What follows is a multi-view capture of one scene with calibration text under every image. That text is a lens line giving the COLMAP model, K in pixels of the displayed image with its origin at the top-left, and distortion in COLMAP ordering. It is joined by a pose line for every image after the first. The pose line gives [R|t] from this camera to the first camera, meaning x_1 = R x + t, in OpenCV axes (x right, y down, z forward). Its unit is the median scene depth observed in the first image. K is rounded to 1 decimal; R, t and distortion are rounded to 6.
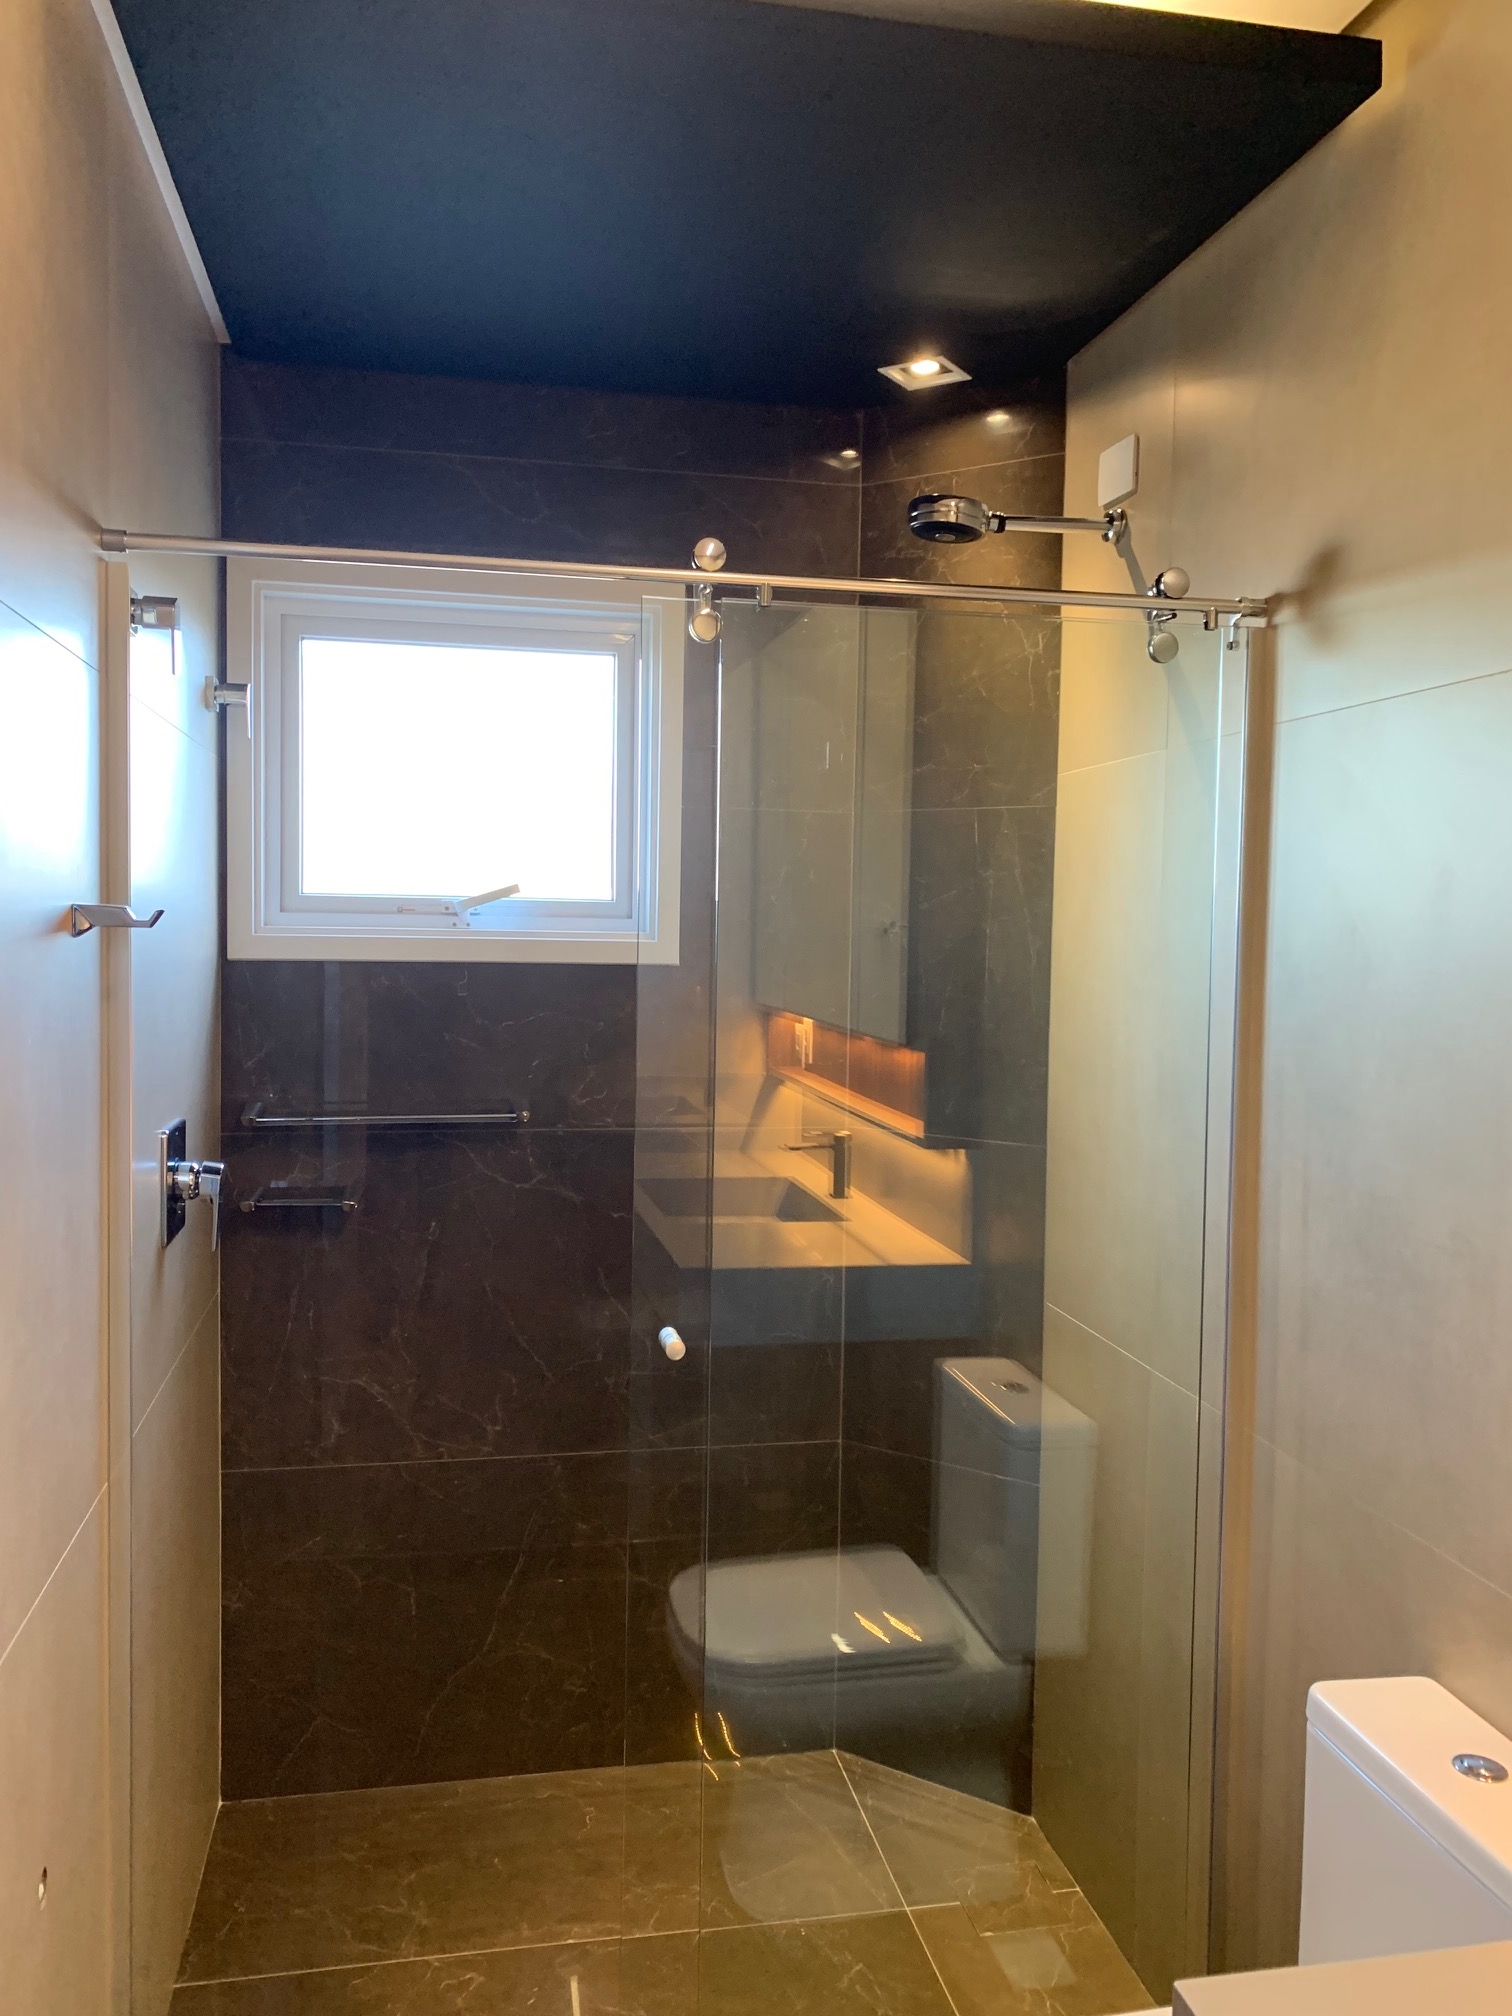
lens RADIAL K [[1542.6, 0, 746.9], [0, 1542.6, 982.8], [0, 0, 1]] dist [0.065809, -0.088163]
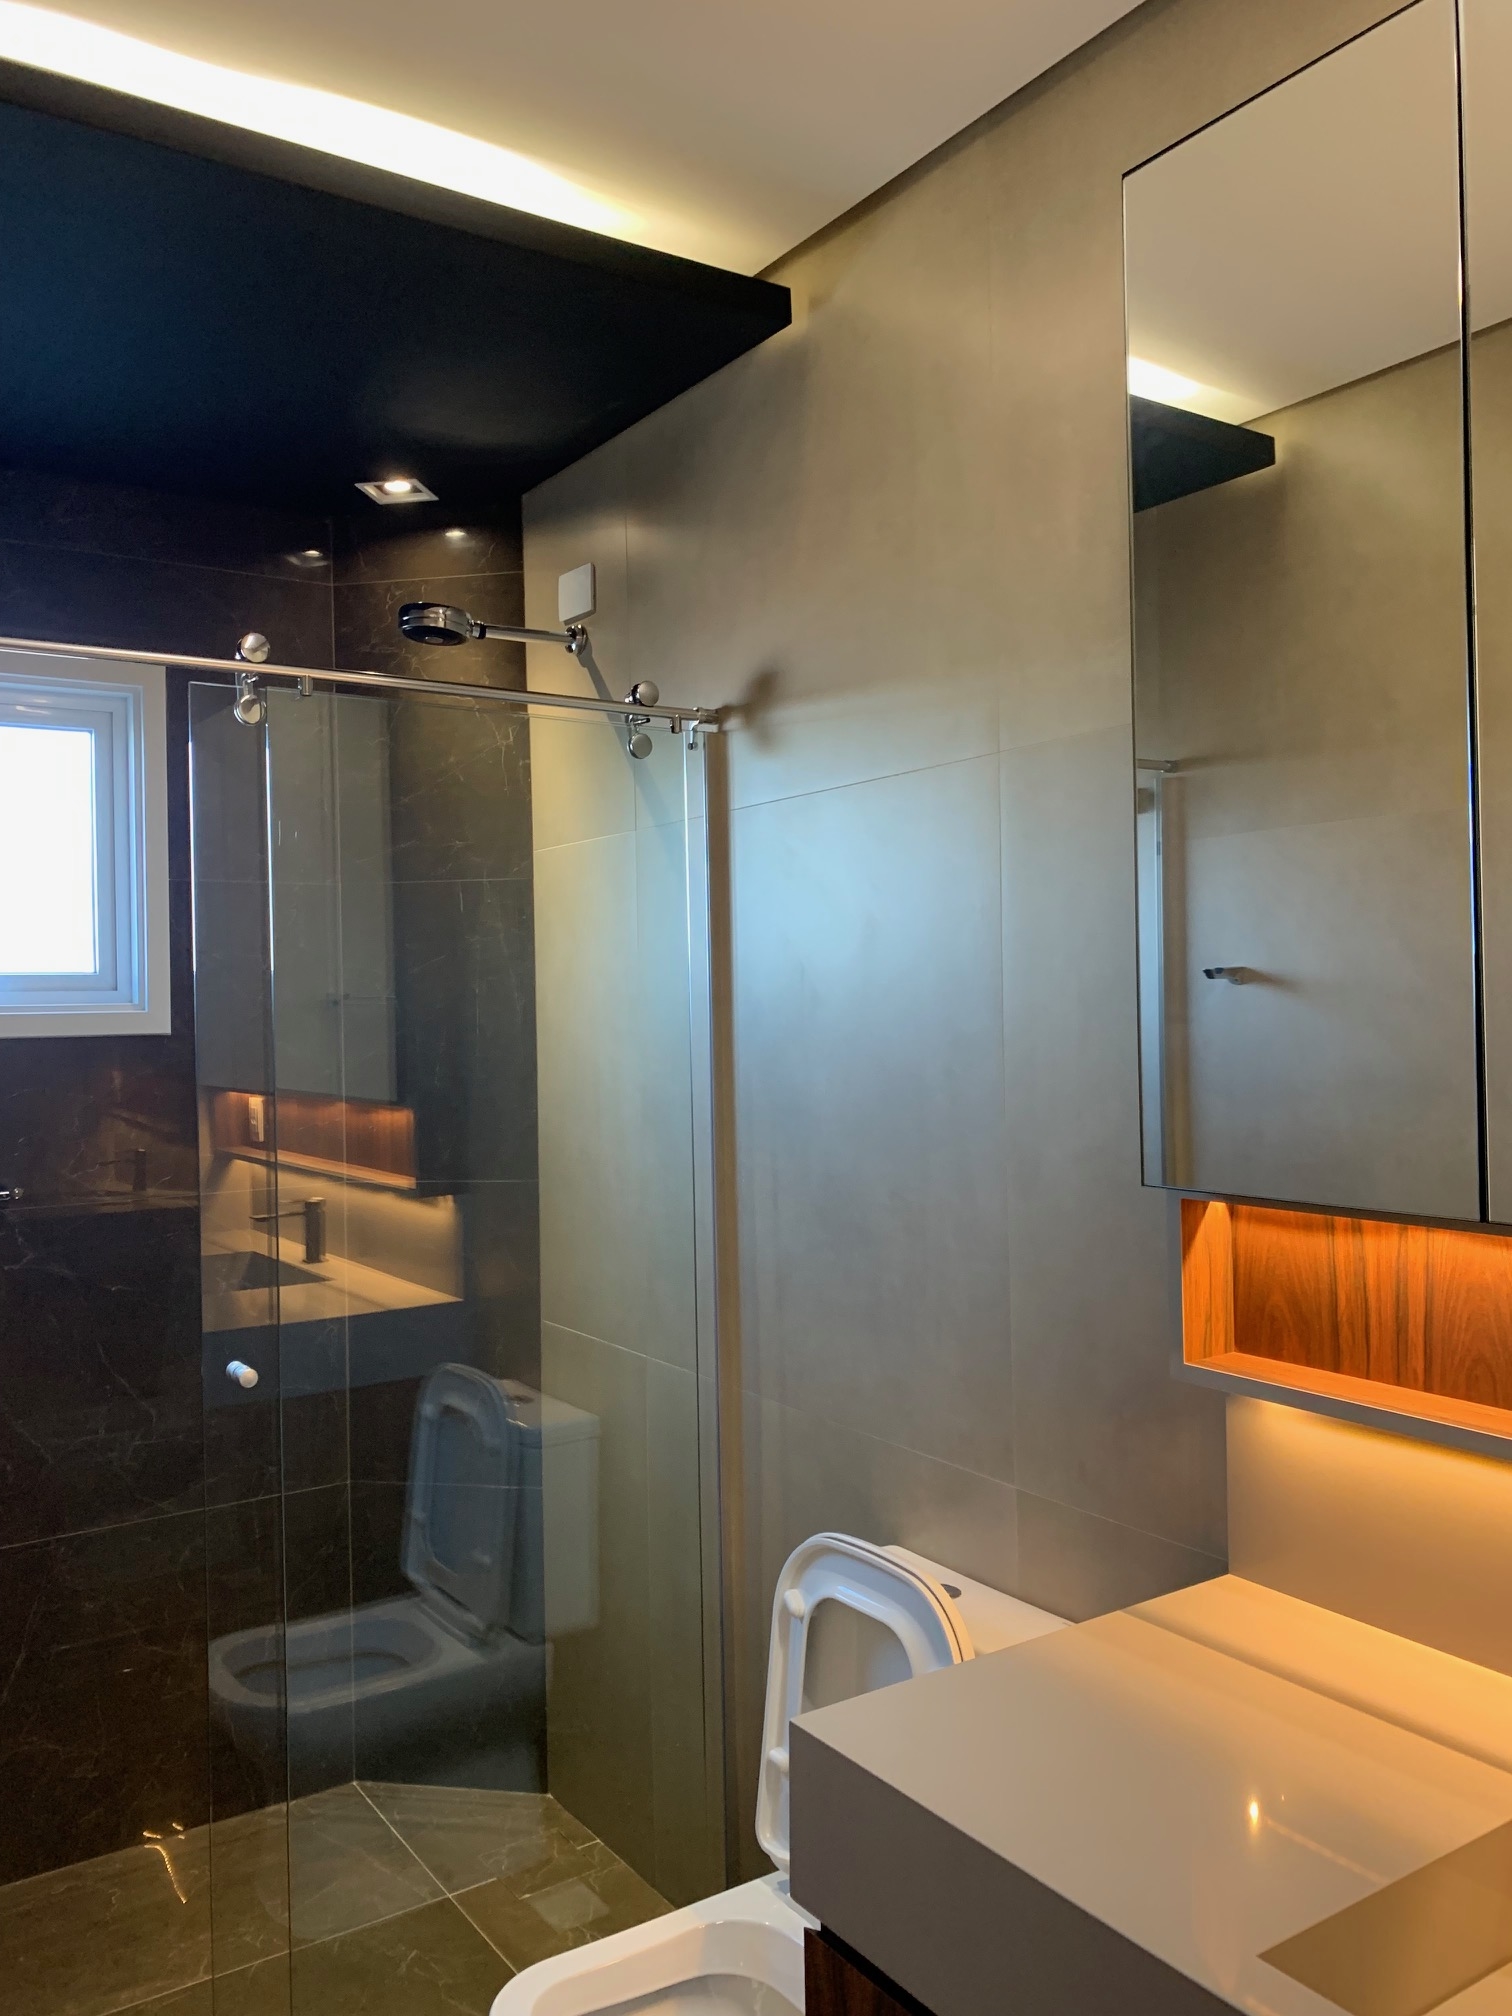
lens RADIAL K [[1542.6, 0, 746.9], [0, 1542.6, 982.8], [0, 0, 1]] dist [0.065809, -0.088163]
pose [[0.922400, -0.028357, 0.385193, -0.094999], [0.049062, 0.997825, -0.044028, 0.019612], [-0.383107, 0.059510, 0.921785, -0.099796]]
